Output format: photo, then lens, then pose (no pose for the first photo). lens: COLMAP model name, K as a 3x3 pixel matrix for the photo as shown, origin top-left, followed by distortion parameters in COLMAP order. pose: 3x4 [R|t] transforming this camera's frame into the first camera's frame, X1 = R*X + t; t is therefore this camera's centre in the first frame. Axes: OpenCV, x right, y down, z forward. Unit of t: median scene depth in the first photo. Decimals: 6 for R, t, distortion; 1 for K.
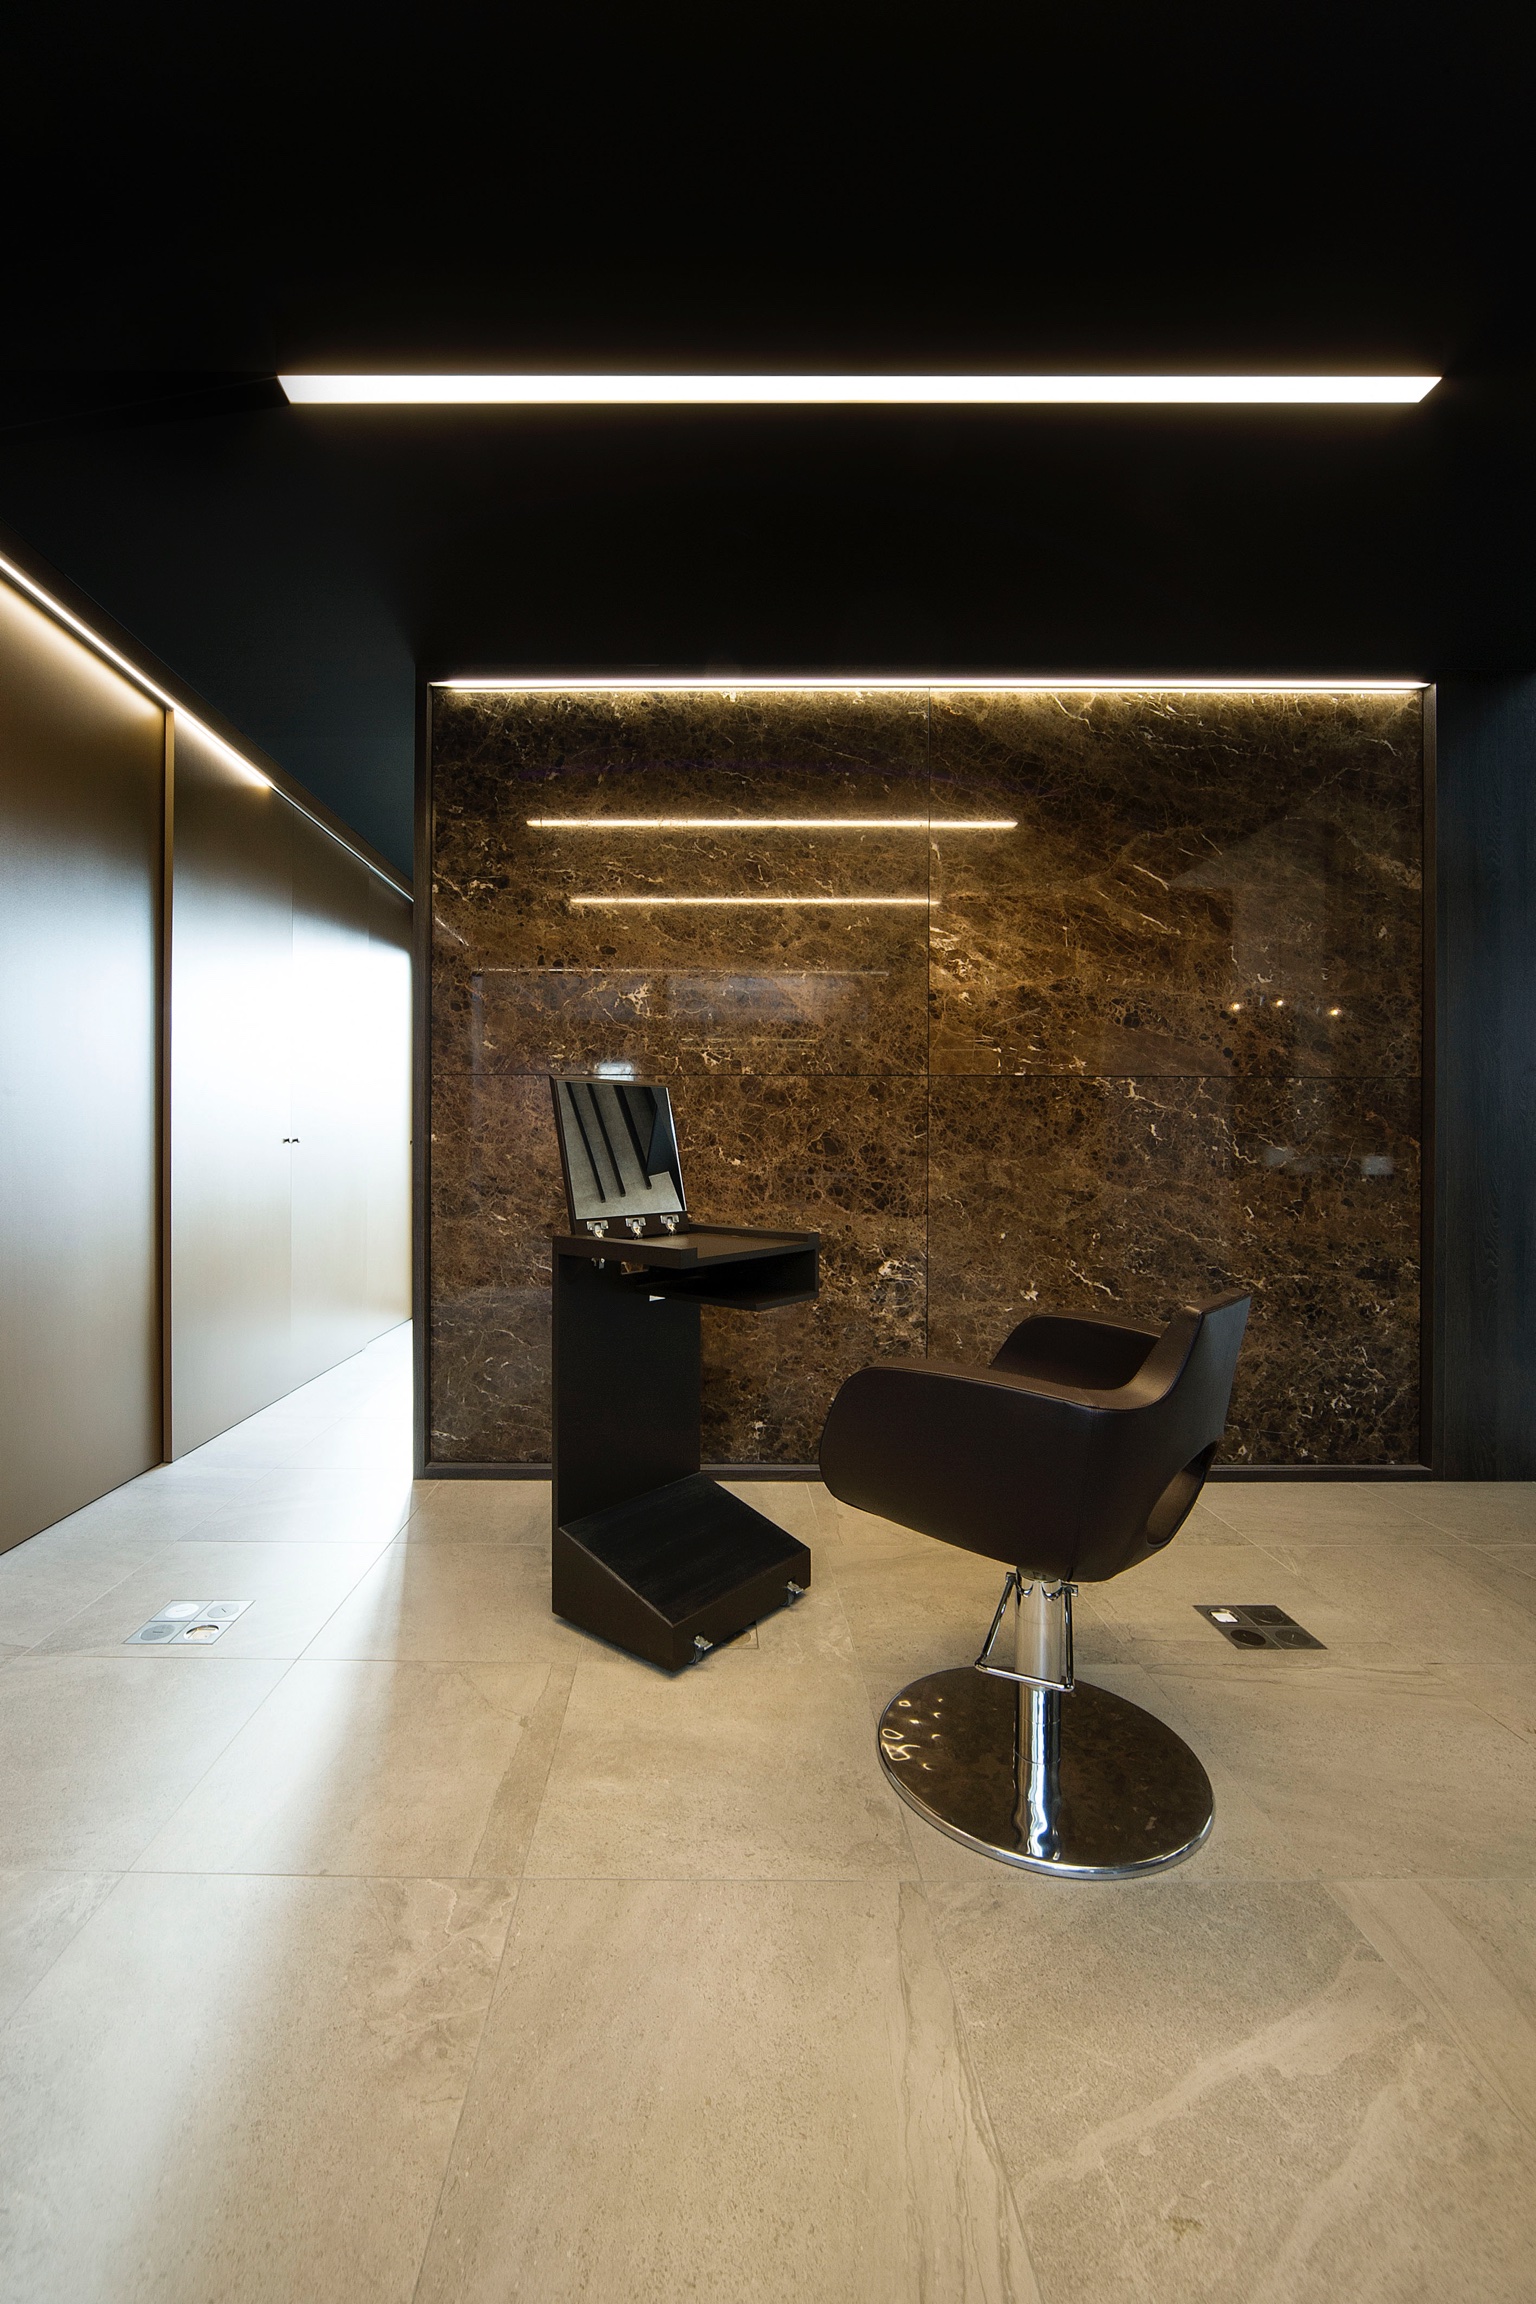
lens RADIAL K [[1024.7, 0, 763.4], [0, 1024.7, 1147.0], [0, 0, 1]] dist [-0.003708, 0.000187]
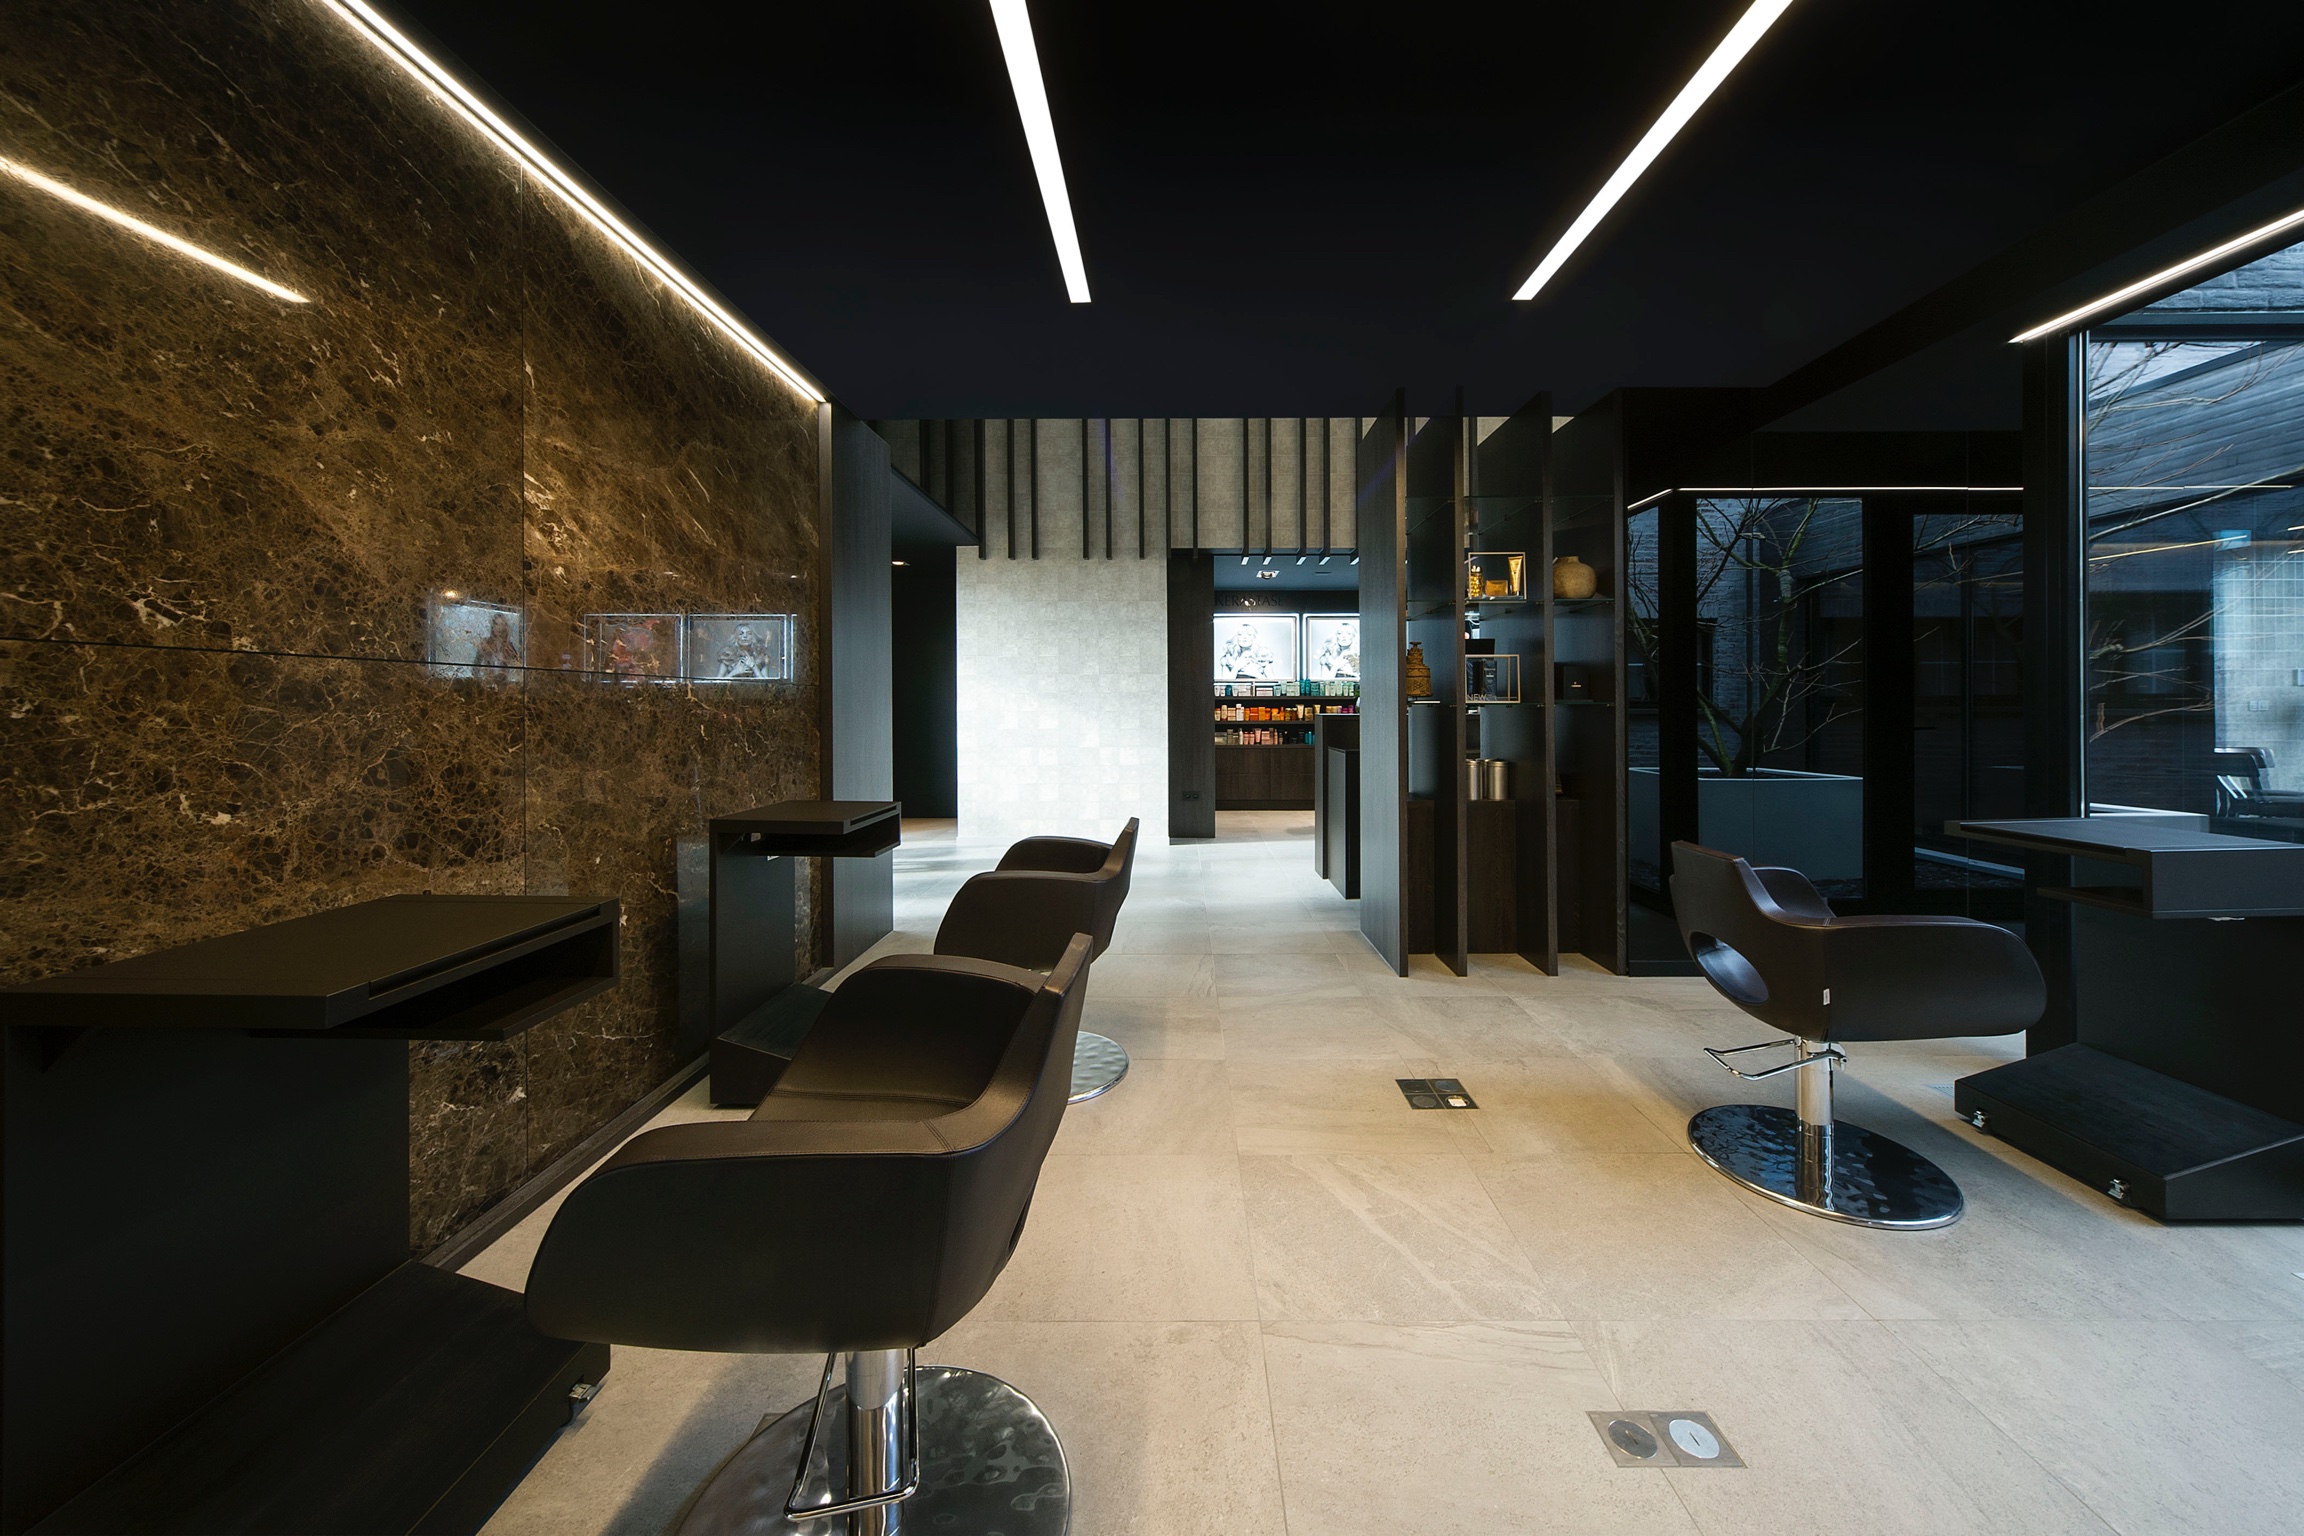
lens RADIAL K [[795.1, 0, 1166.7], [0, 795.1, 711.4], [0, 0, 1]] dist [0.001557, 0.000150]
pose [[0.030454, -0.008723, 0.999498, -0.413418], [0.000116, 0.999962, 0.008724, -0.042962], [-0.999536, -0.000149, 0.030454, 0.506601]]
